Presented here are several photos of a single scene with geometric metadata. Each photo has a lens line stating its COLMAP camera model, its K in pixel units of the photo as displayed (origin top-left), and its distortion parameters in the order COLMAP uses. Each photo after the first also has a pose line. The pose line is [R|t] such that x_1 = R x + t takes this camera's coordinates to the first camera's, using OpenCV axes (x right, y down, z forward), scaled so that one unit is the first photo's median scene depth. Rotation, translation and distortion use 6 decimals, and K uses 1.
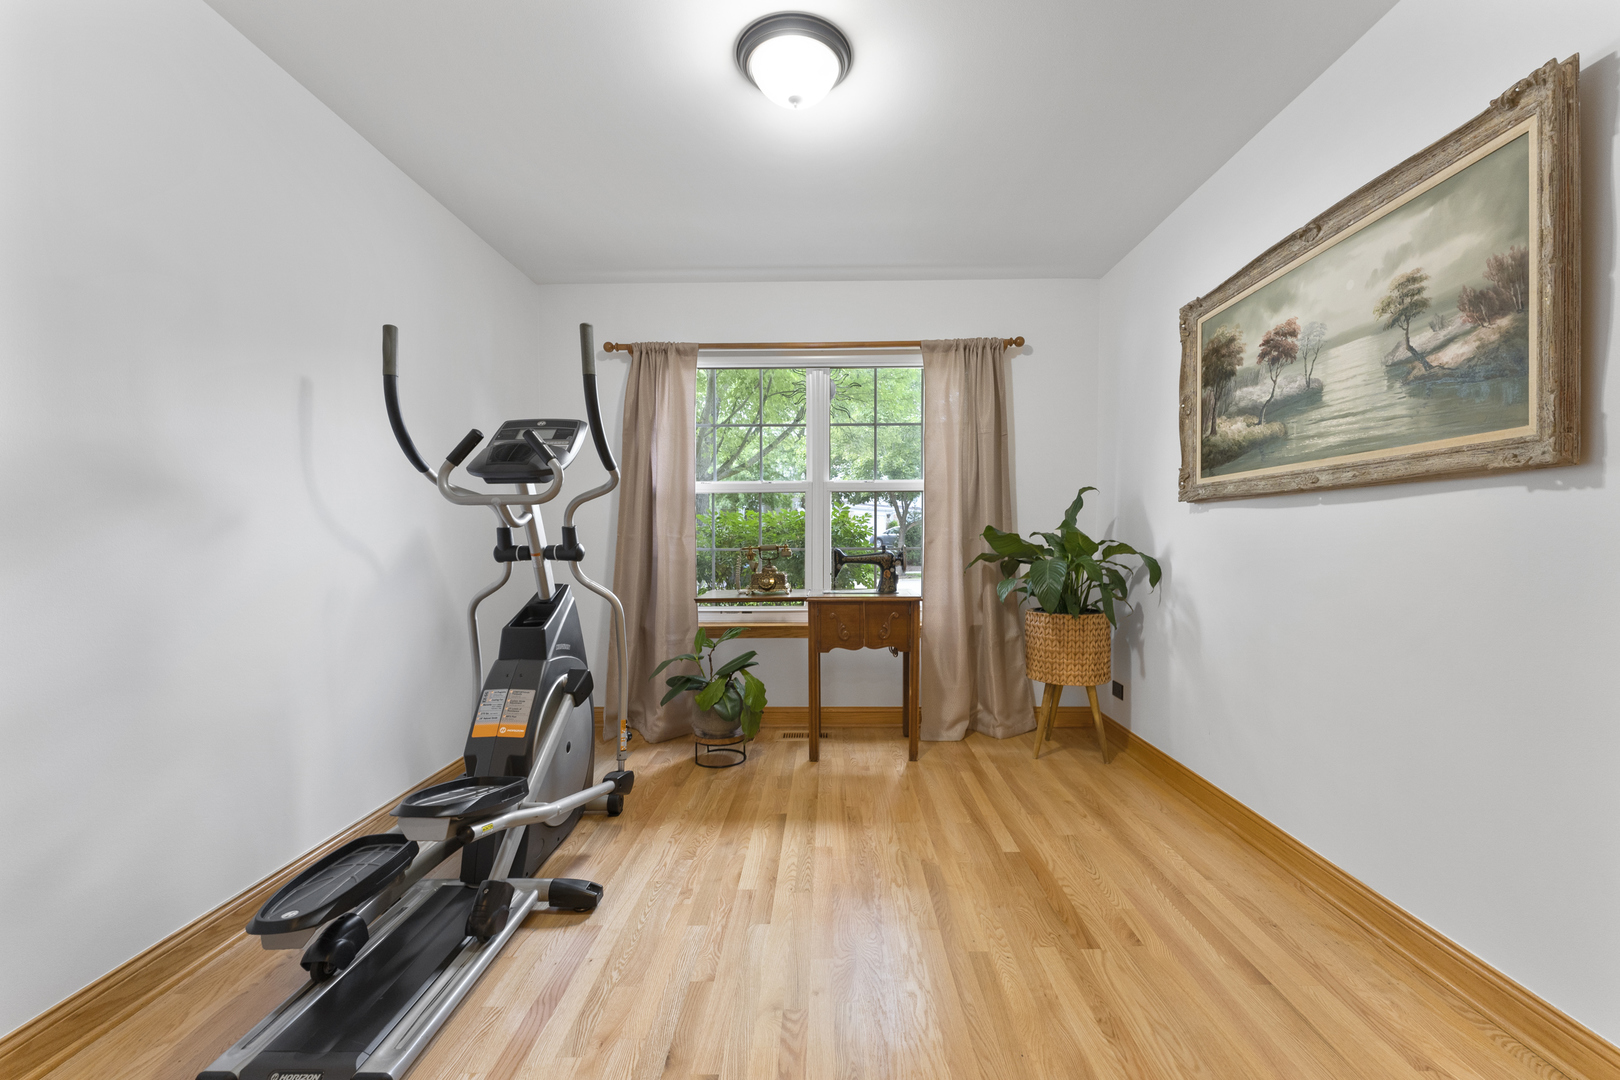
lens RADIAL K [[651.5, 0, 812.1], [0, 651.5, 536.5], [0, 0, 1]] dist [0.001066, -0.000145]
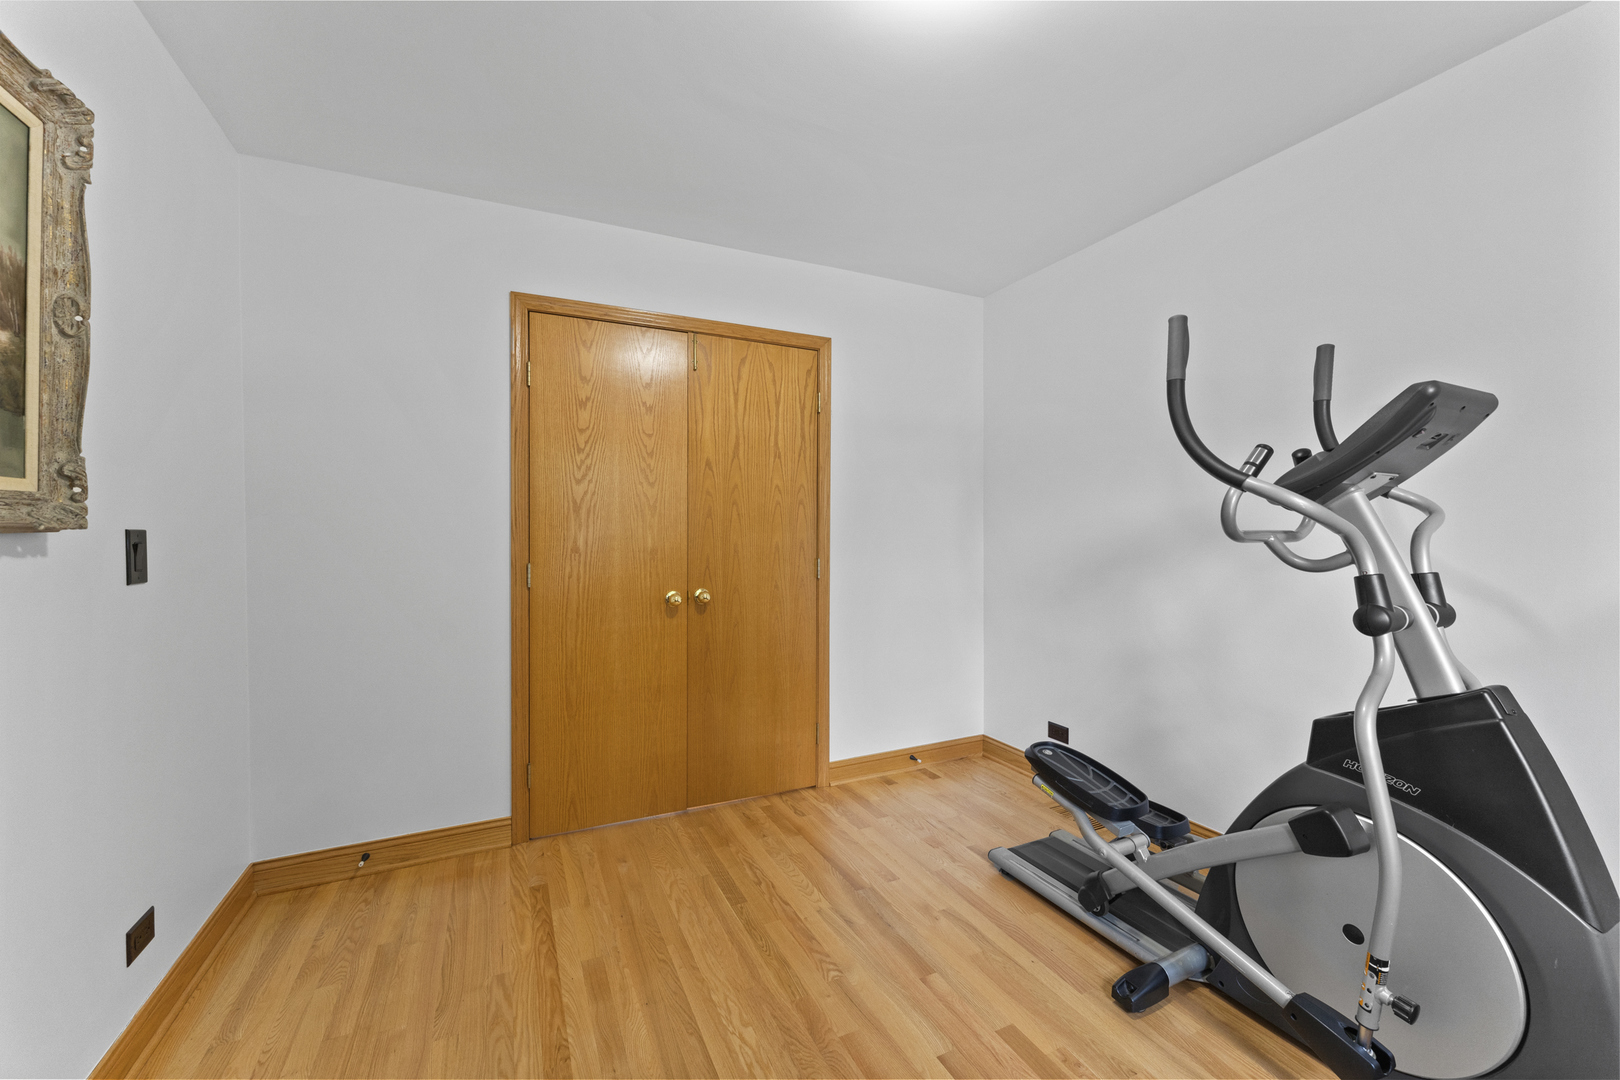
lens RADIAL K [[651.5, 0, 815.5], [0, 651.5, 534.5], [0, 0, 1]] dist [0.001066, -0.000145]
pose [[-0.891928, 0.012238, -0.452012, 0.567143], [0.006291, 0.999873, 0.014657, -0.102999], [0.452133, 0.010229, -0.891892, 2.163568]]
